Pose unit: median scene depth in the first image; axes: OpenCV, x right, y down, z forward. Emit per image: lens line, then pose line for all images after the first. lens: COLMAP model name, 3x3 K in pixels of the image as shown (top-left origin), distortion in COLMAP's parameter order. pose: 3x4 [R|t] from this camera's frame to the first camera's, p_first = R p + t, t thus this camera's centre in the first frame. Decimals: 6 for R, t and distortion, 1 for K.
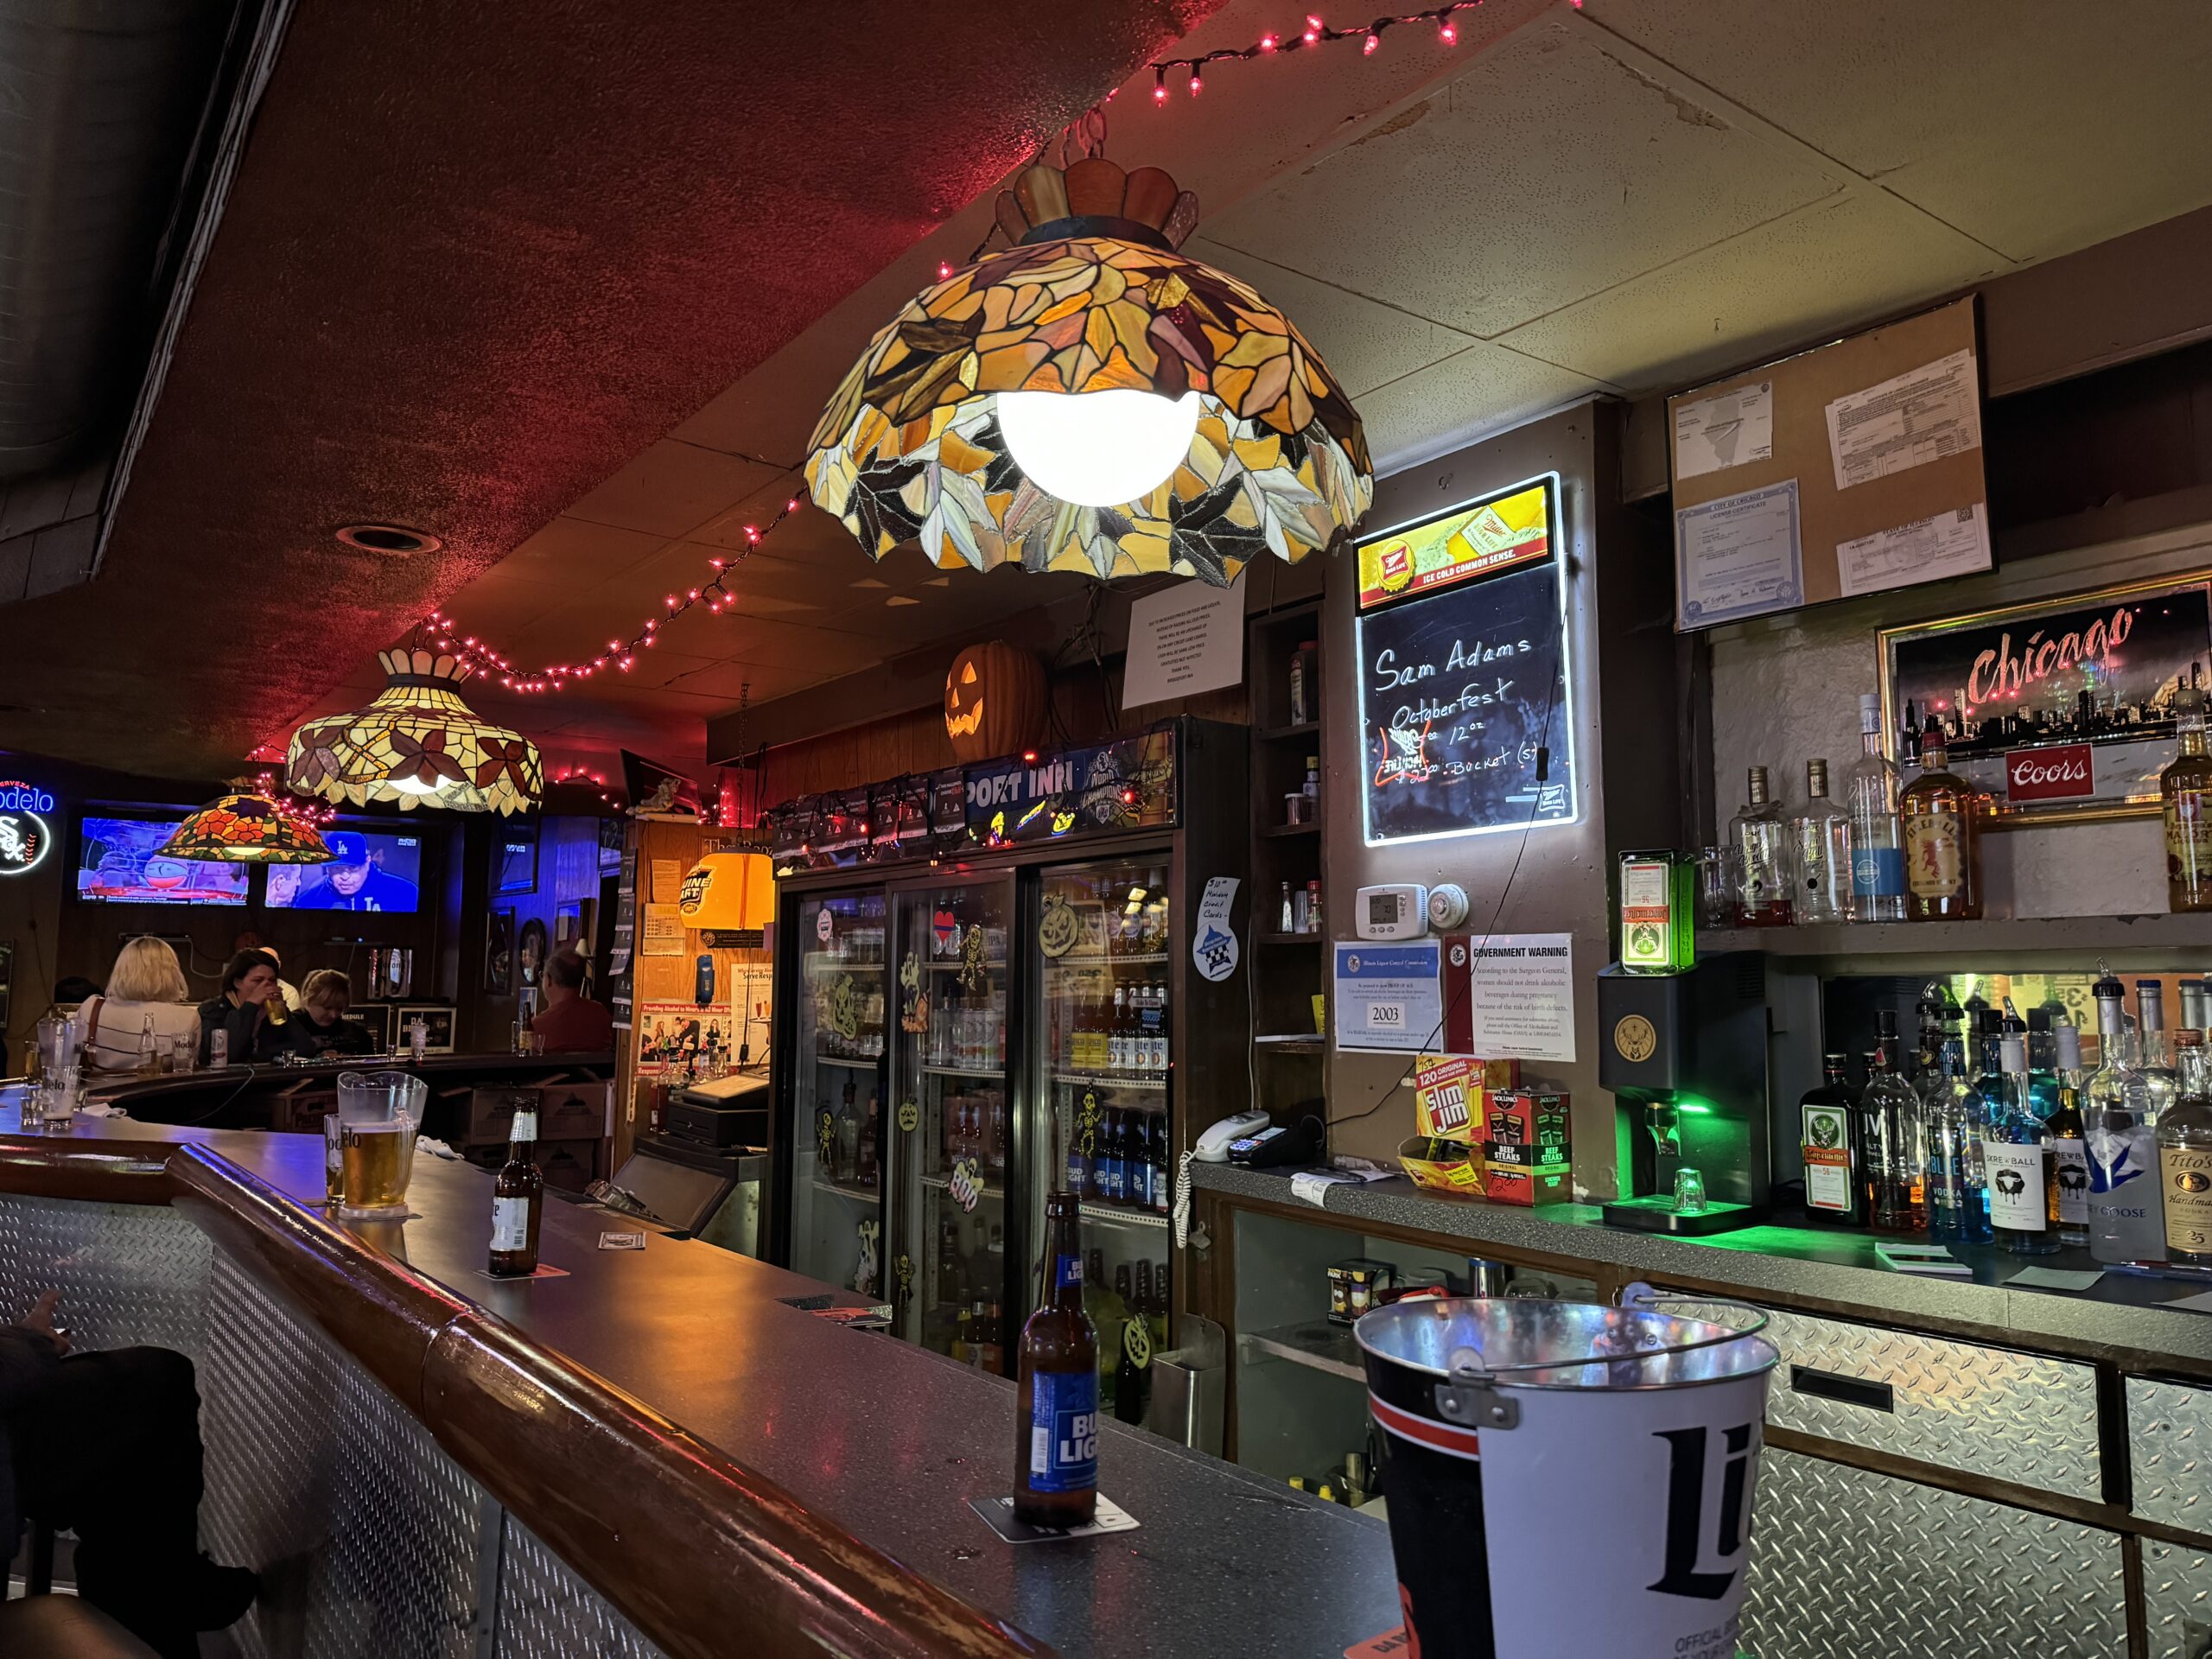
lens RADIAL K [[1526.1, 0, 1108.0], [0, 1526.1, 822.6], [0, 0, 1]] dist [0.052469, -0.066523]
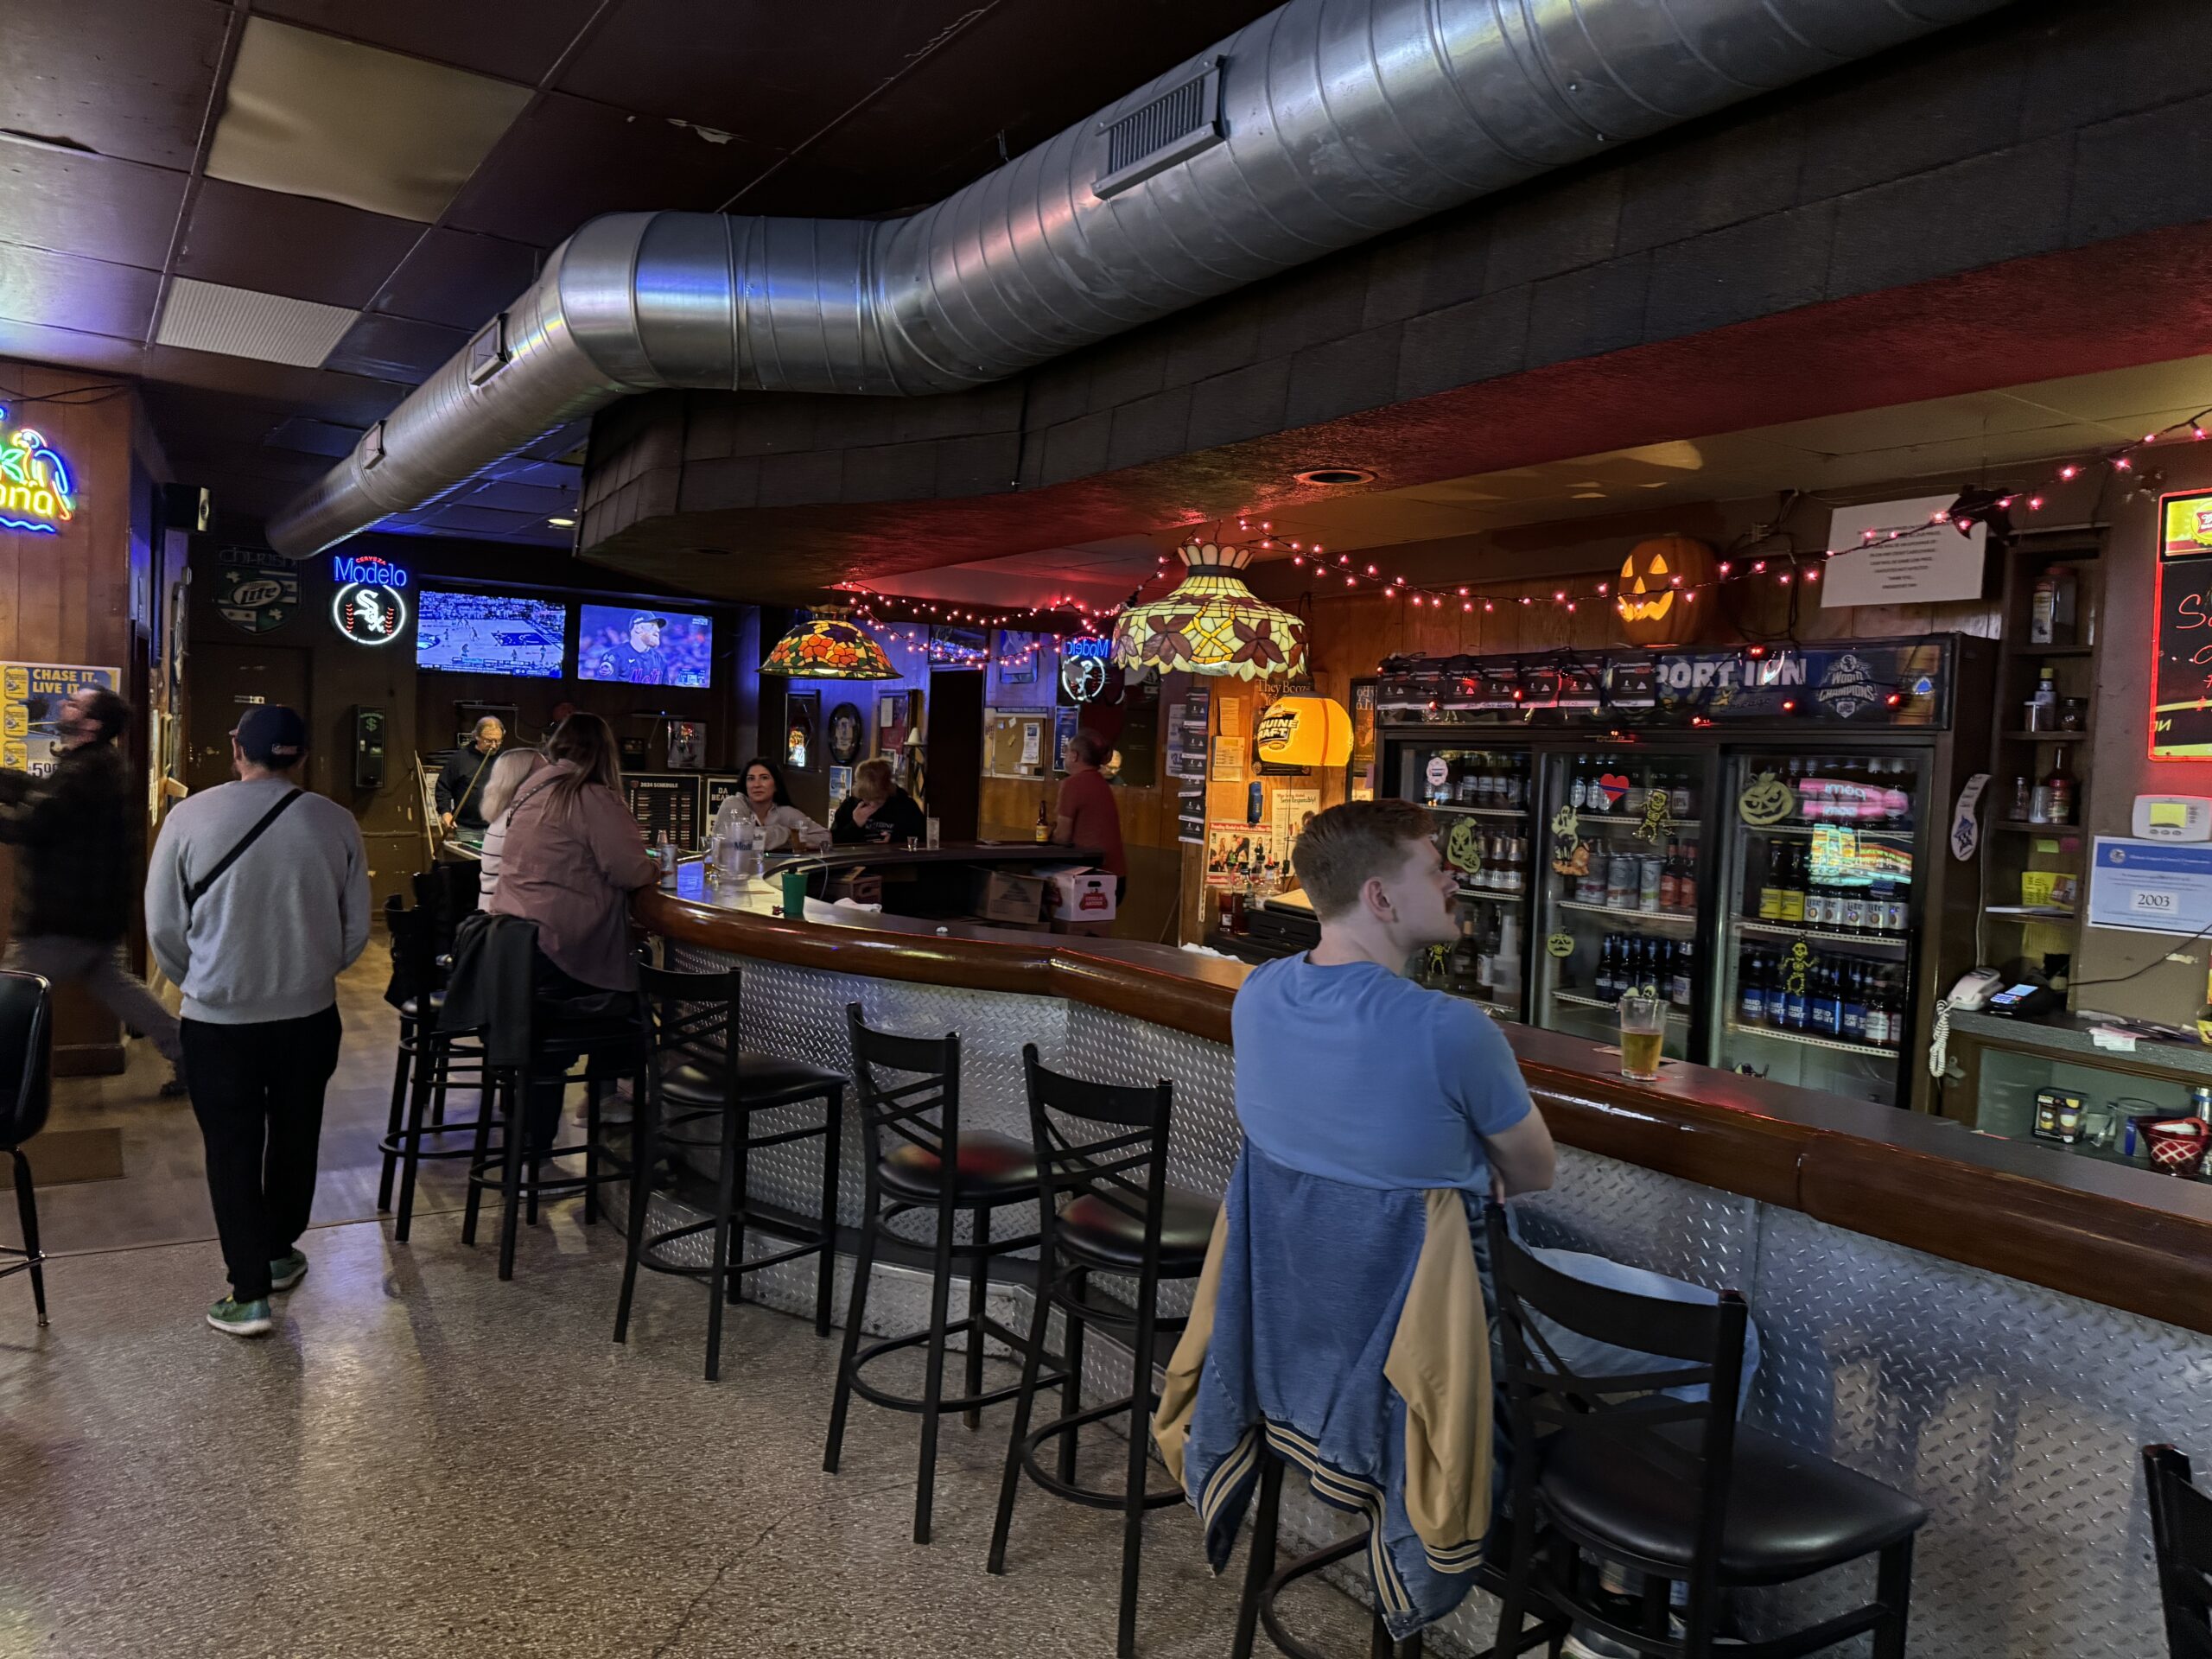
lens RADIAL K [[1526.1, 0, 1124.7], [0, 1526.1, 845.1], [0, 0, 1]] dist [0.052469, -0.066523]
pose [[0.997965, 0.038050, -0.051161, -0.482578], [-0.029129, 0.985862, 0.165011, -0.080818], [0.056716, -0.163185, 0.984964, -0.203308]]
